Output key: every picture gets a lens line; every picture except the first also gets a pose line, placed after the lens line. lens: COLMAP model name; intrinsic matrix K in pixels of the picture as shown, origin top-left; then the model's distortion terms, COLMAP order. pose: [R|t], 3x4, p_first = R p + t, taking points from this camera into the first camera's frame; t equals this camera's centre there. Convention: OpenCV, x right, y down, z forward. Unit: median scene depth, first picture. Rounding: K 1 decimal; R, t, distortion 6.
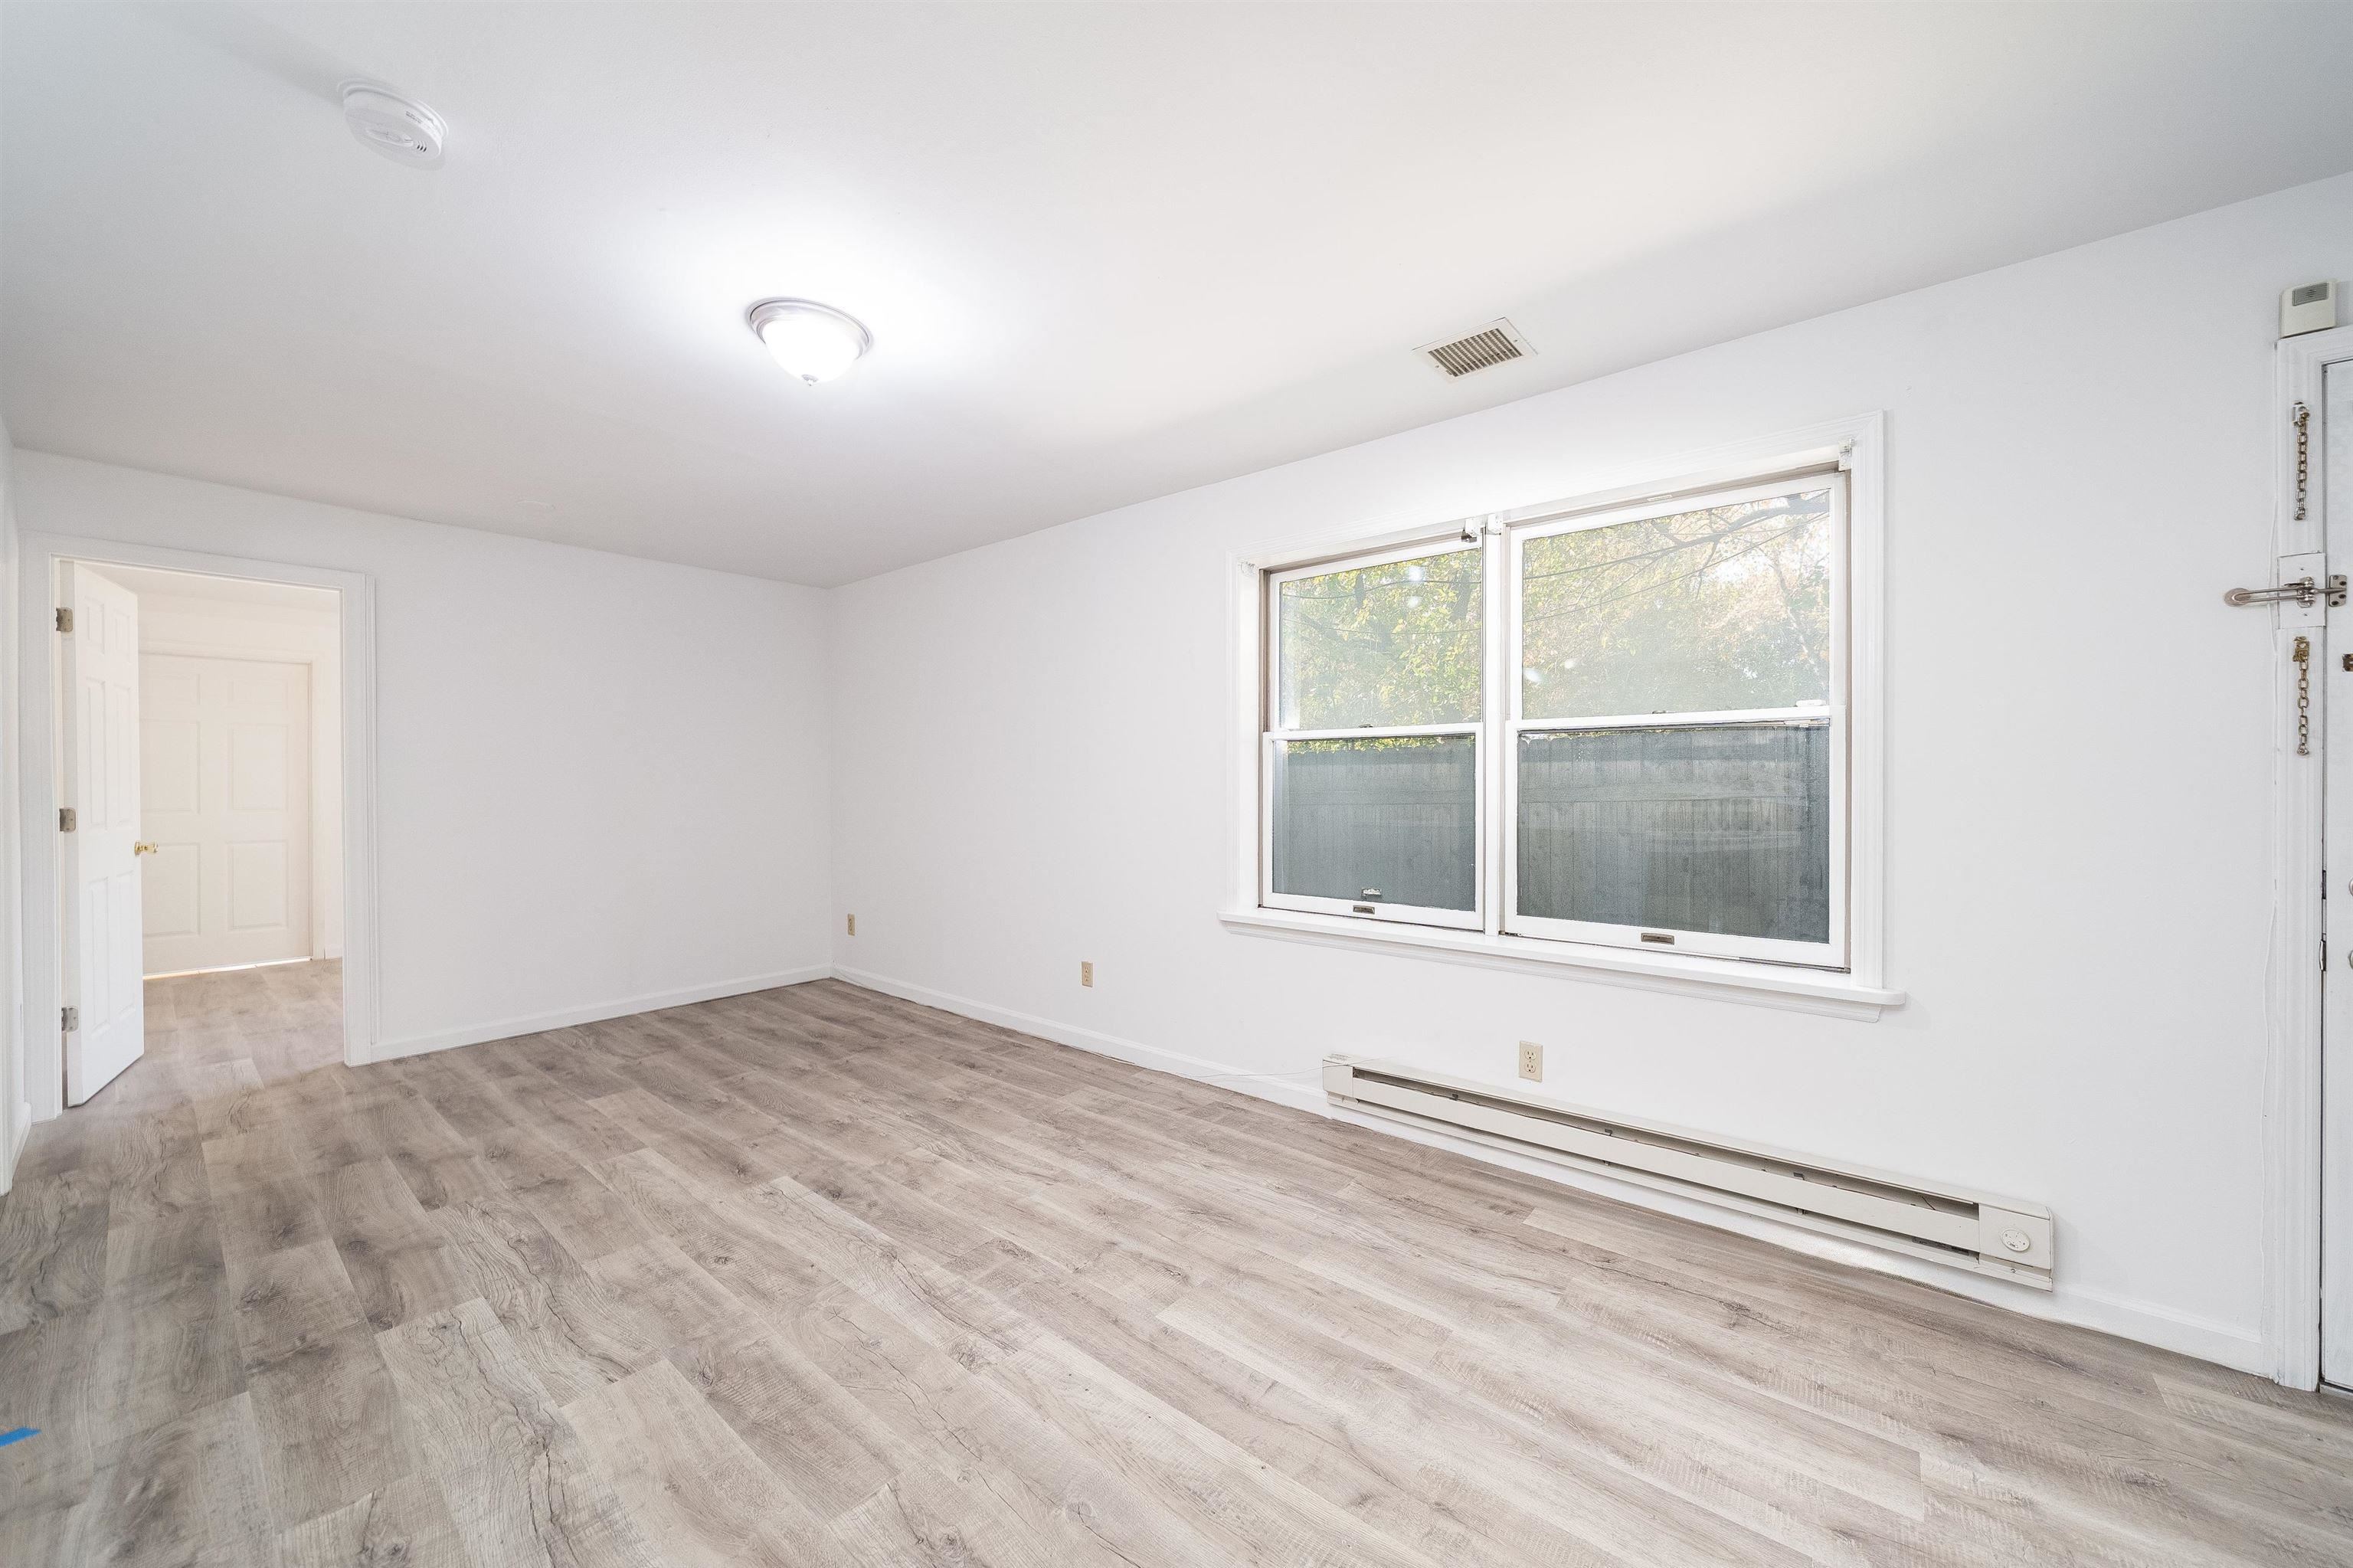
lens RADIAL K [[876.3, 0, 1123.7], [0, 876.3, 791.1], [0, 0, 1]] dist [0.001812, 0.000006]
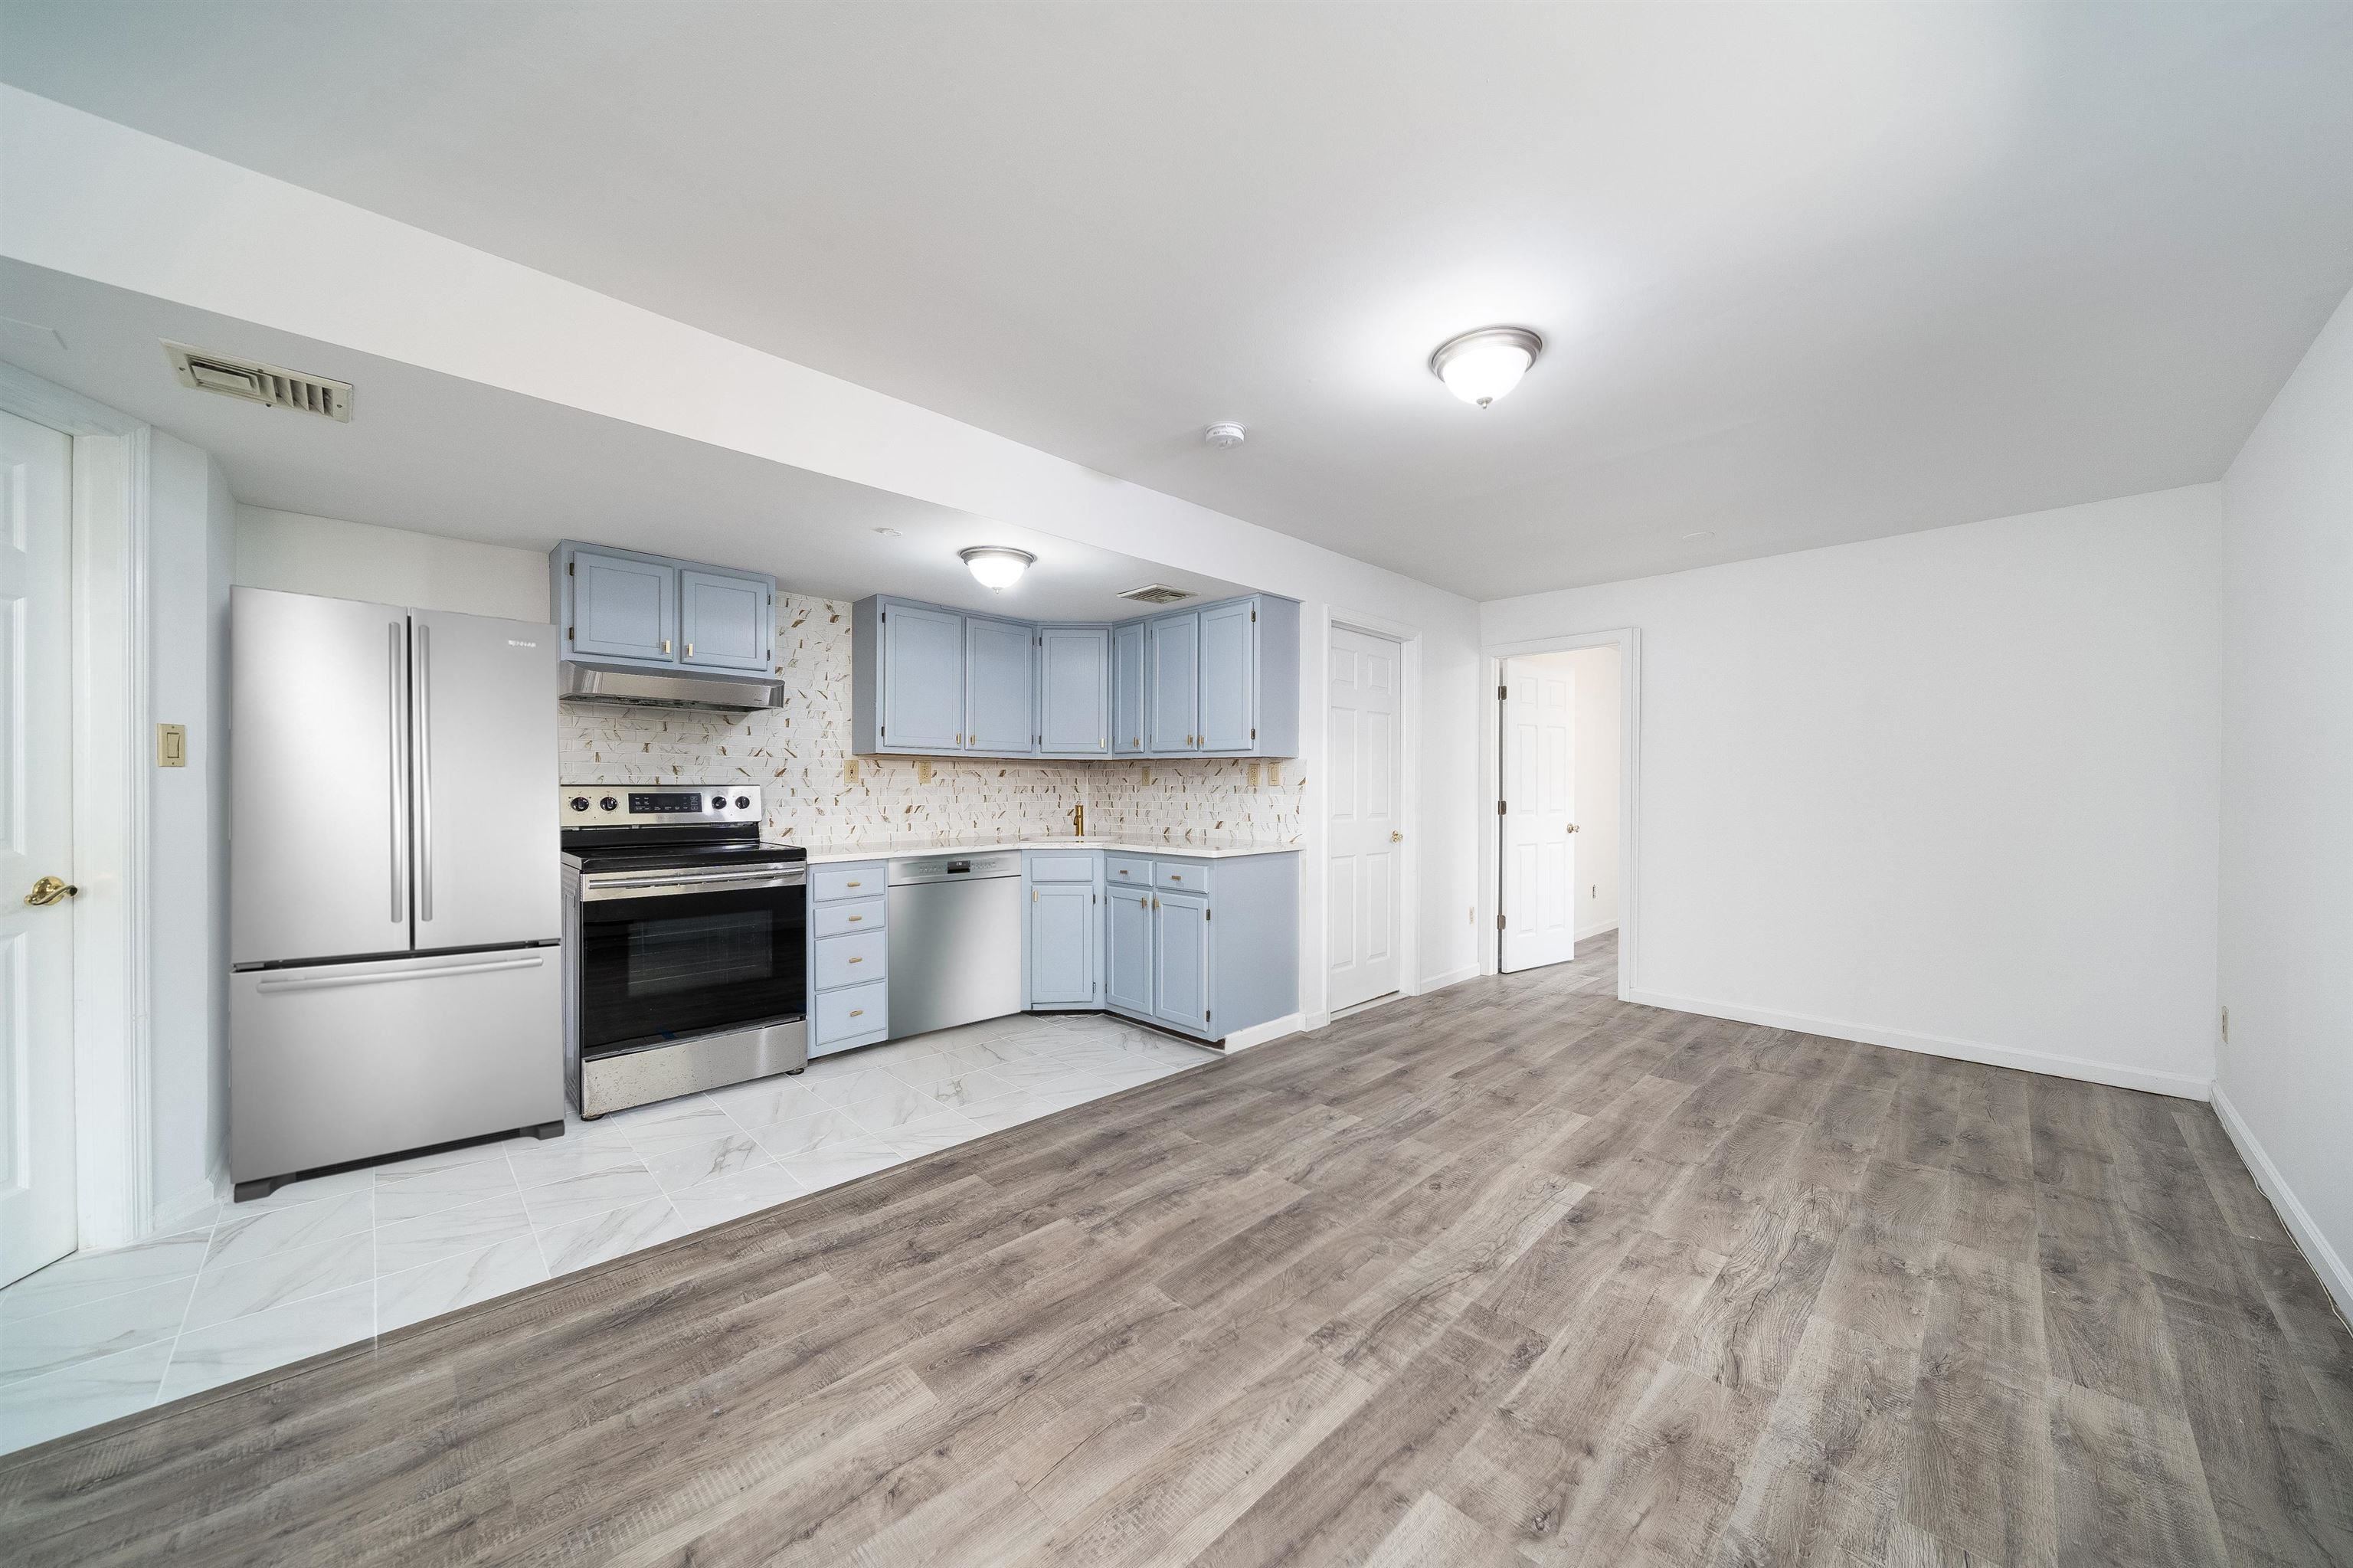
lens RADIAL K [[813.7, 0, 1191.5], [0, 813.7, 780.1], [0, 0, 1]] dist [0.000913, -0.000052]
pose [[-0.064810, -0.008547, -0.997861, 0.481810], [-0.015919, 0.999845, -0.007530, 0.002720], [0.997771, 0.015397, -0.064936, 0.540193]]
